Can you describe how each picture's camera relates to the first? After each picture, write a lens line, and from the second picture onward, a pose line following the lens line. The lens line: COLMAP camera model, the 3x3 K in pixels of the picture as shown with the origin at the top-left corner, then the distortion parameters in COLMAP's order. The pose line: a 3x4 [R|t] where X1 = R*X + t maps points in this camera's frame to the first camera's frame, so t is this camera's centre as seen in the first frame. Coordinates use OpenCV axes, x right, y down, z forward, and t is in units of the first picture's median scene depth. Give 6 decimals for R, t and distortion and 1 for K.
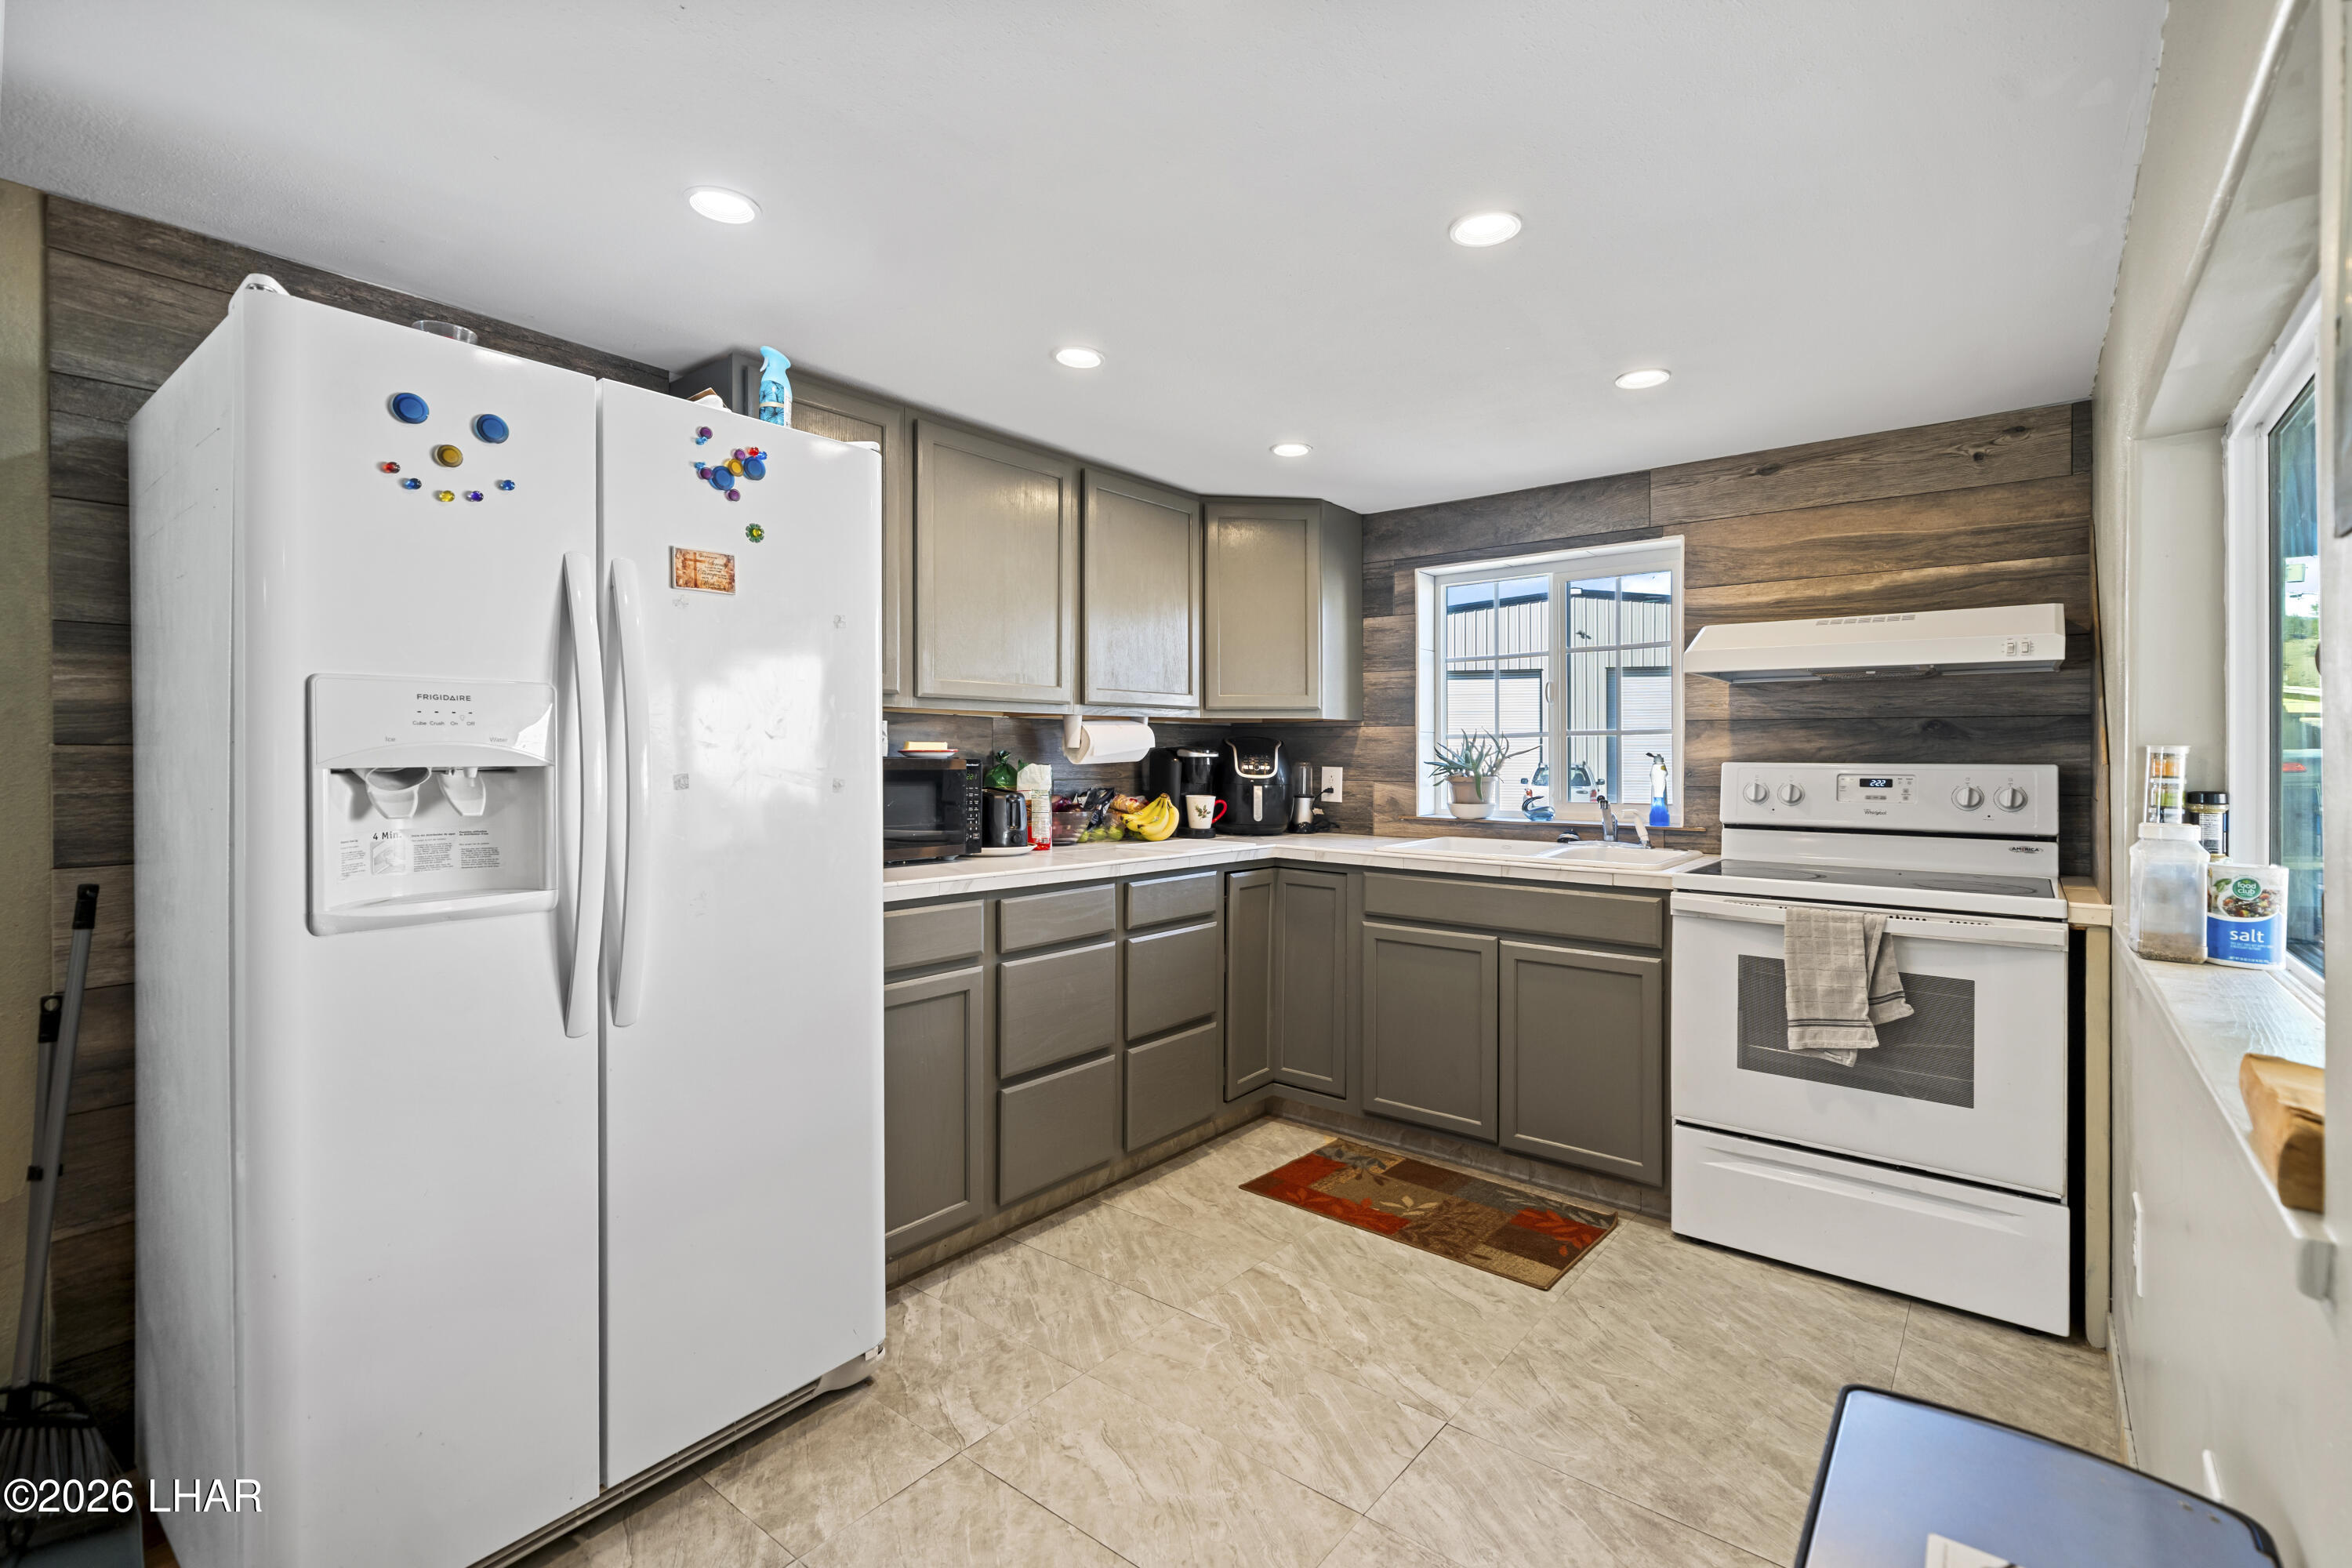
lens RADIAL K [[1044.2, 0, 1182.0], [0, 1044.2, 751.8], [0, 0, 1]] dist [-0.000577, 0.000507]
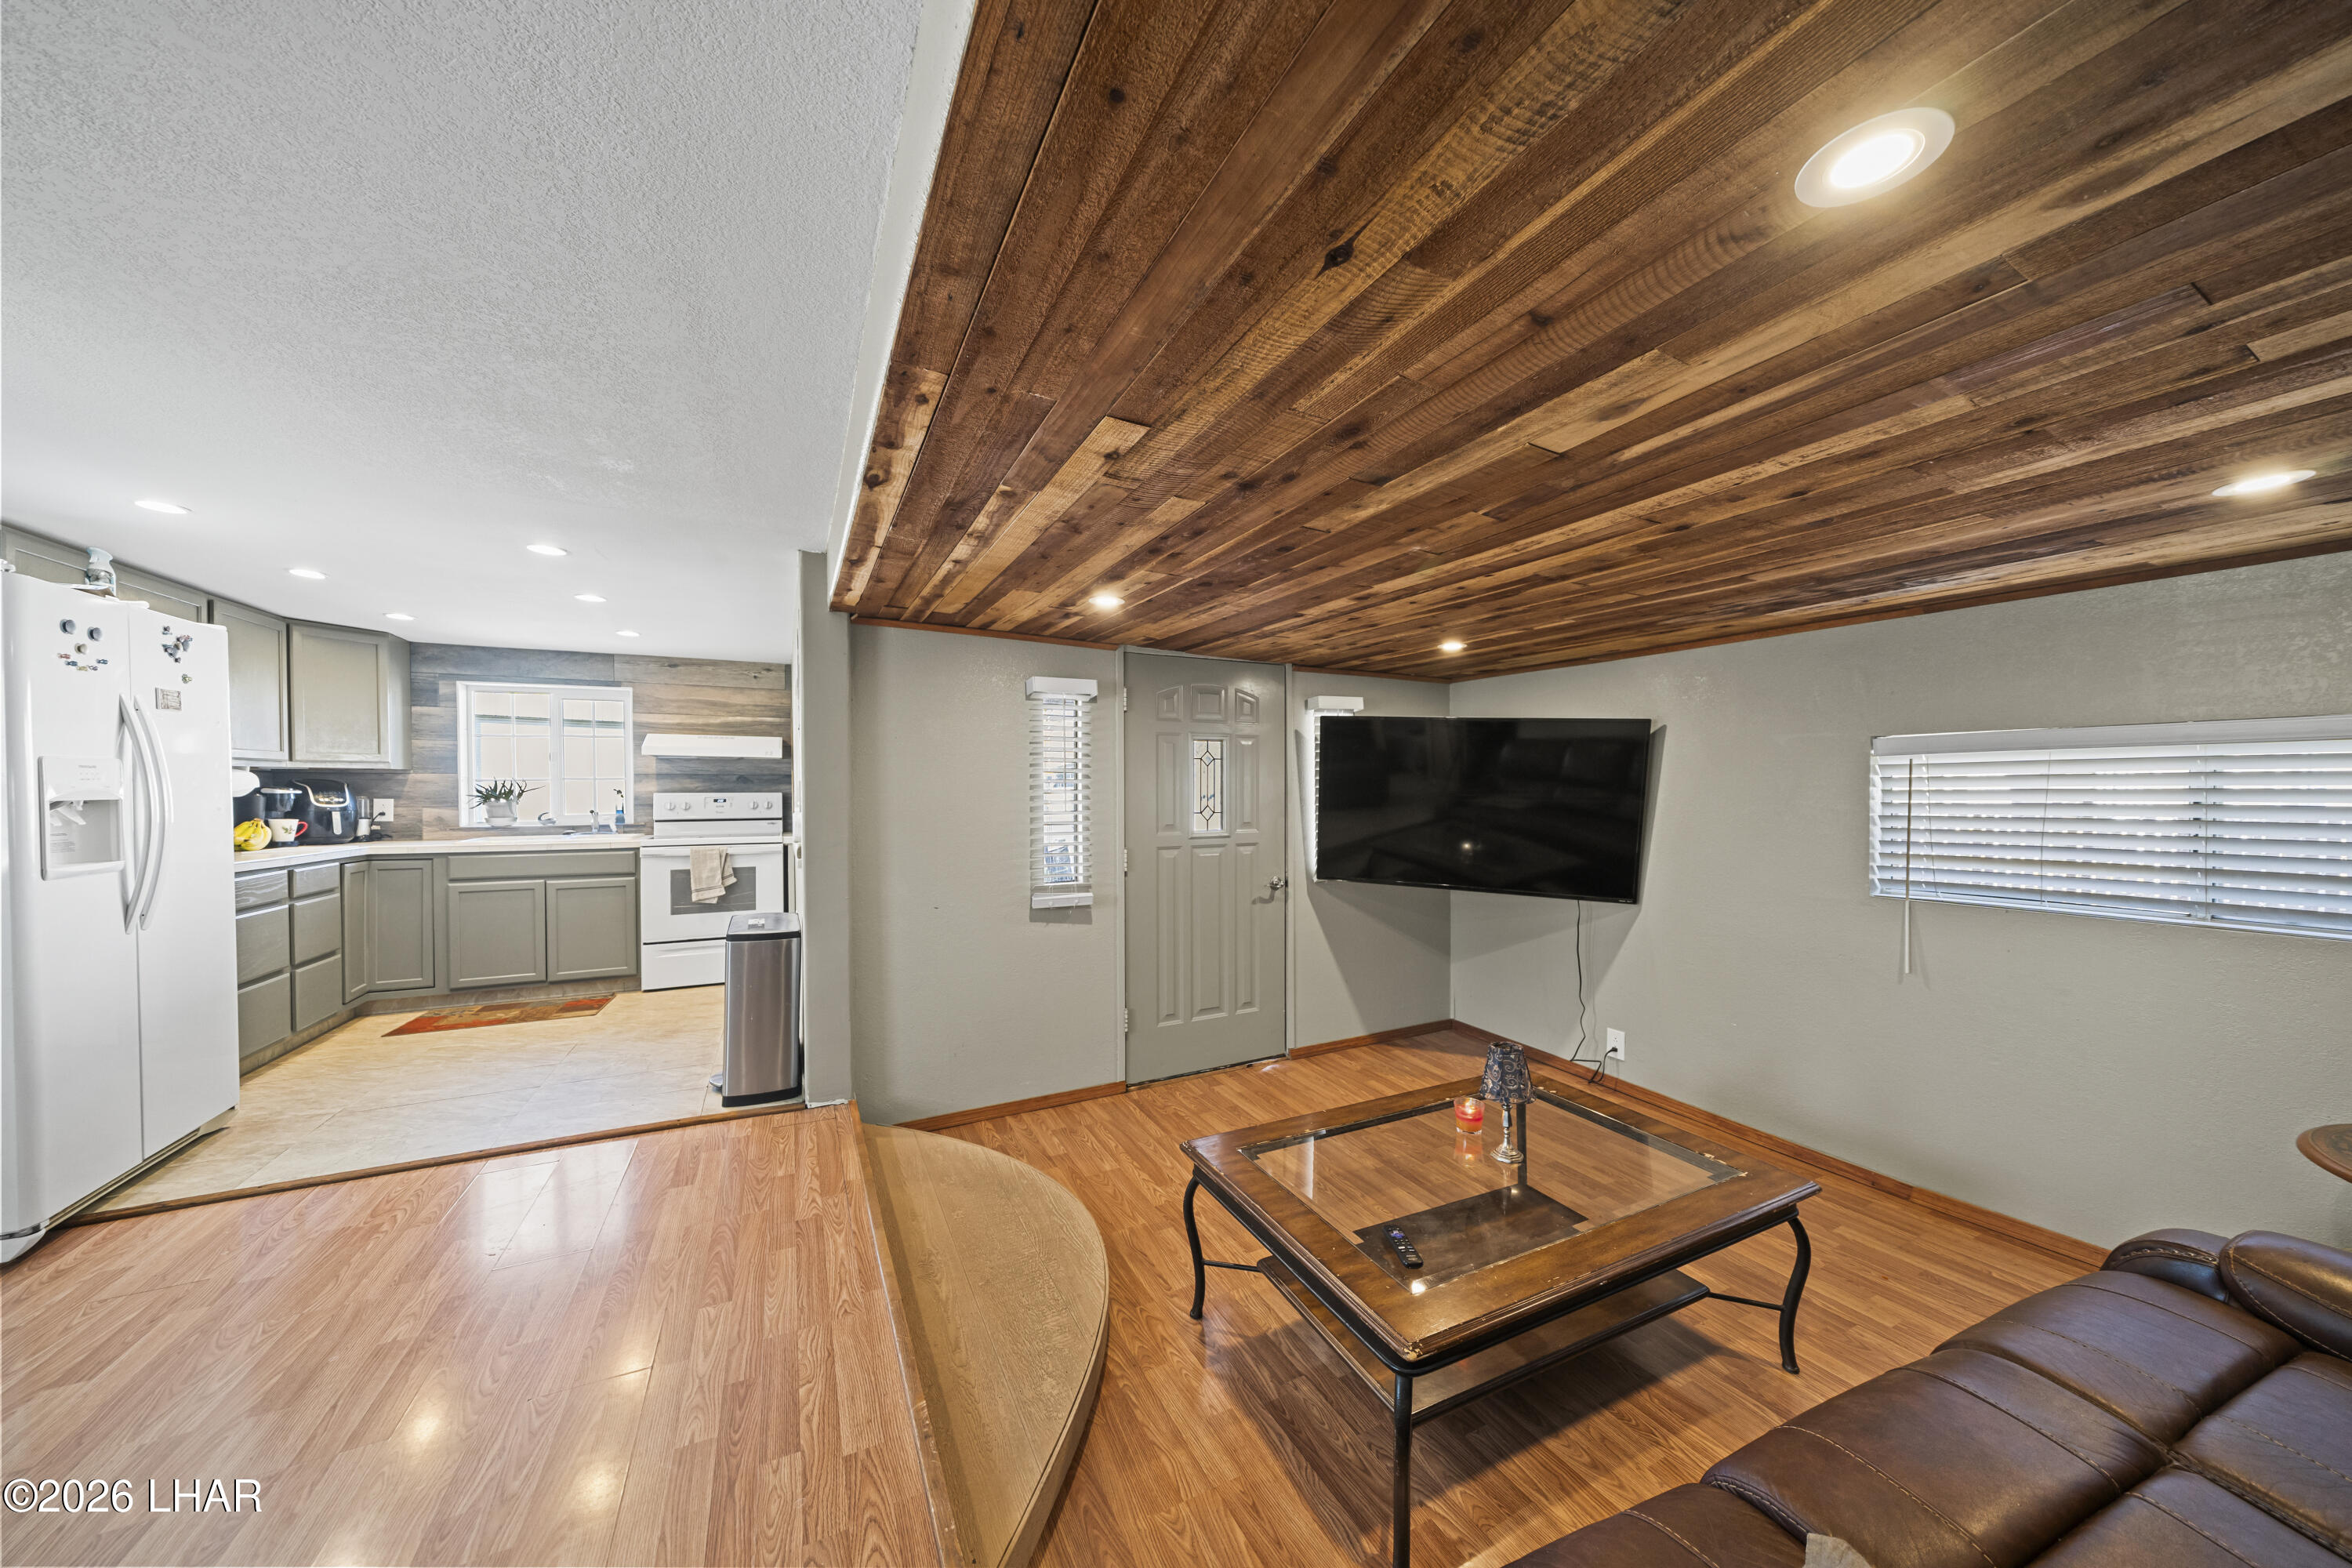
lens RADIAL K [[792.6, 0, 1177.6], [0, 792.6, 796.0], [0, 0, 1]] dist [-0.004928, 0.000461]
pose [[0.419911, -0.013199, 0.907469, -0.670890], [0.001612, 0.999904, 0.013798, -0.006591], [-0.907564, -0.004331, 0.419892, -0.893155]]
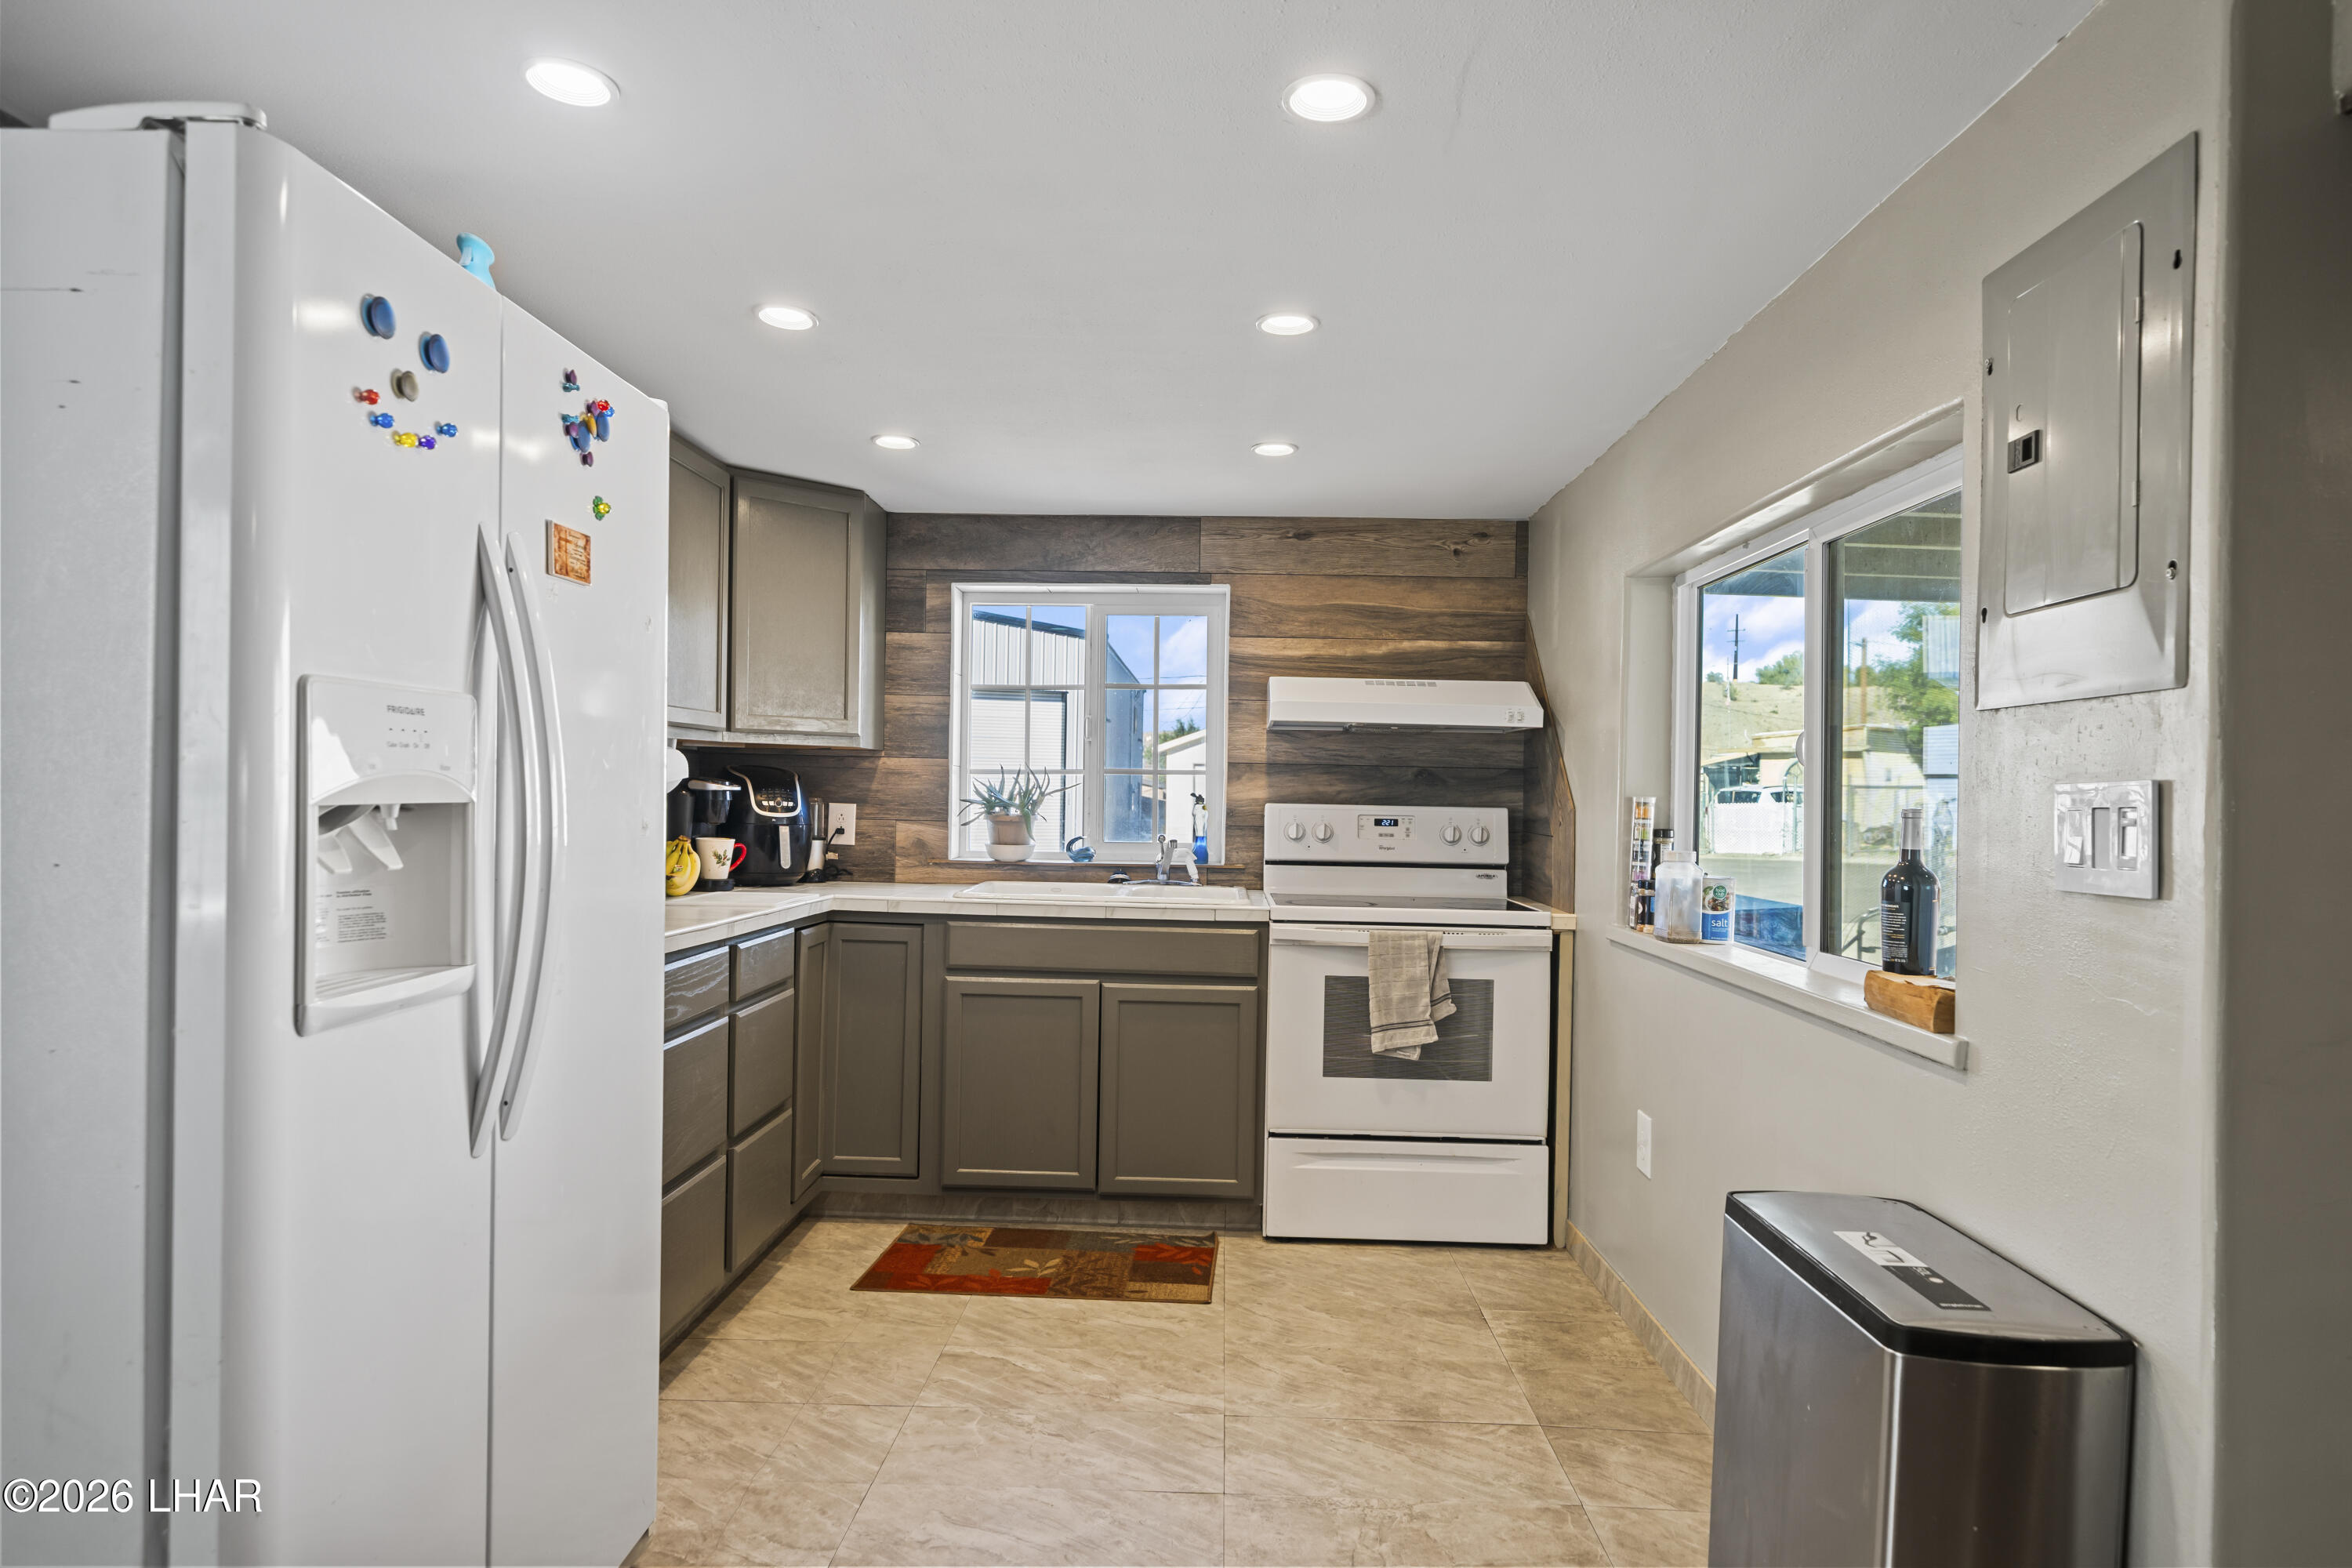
lens RADIAL K [[1342.9, 0, 1174.5], [0, 1342.9, 792.3], [0, 0, 1]] dist [0.000382, -0.000668]
pose [[0.799676, 0.013185, 0.600287, -0.465298], [-0.018421, 0.999827, 0.002578, -0.003504], [-0.600150, -0.013119, 0.799780, -0.054121]]
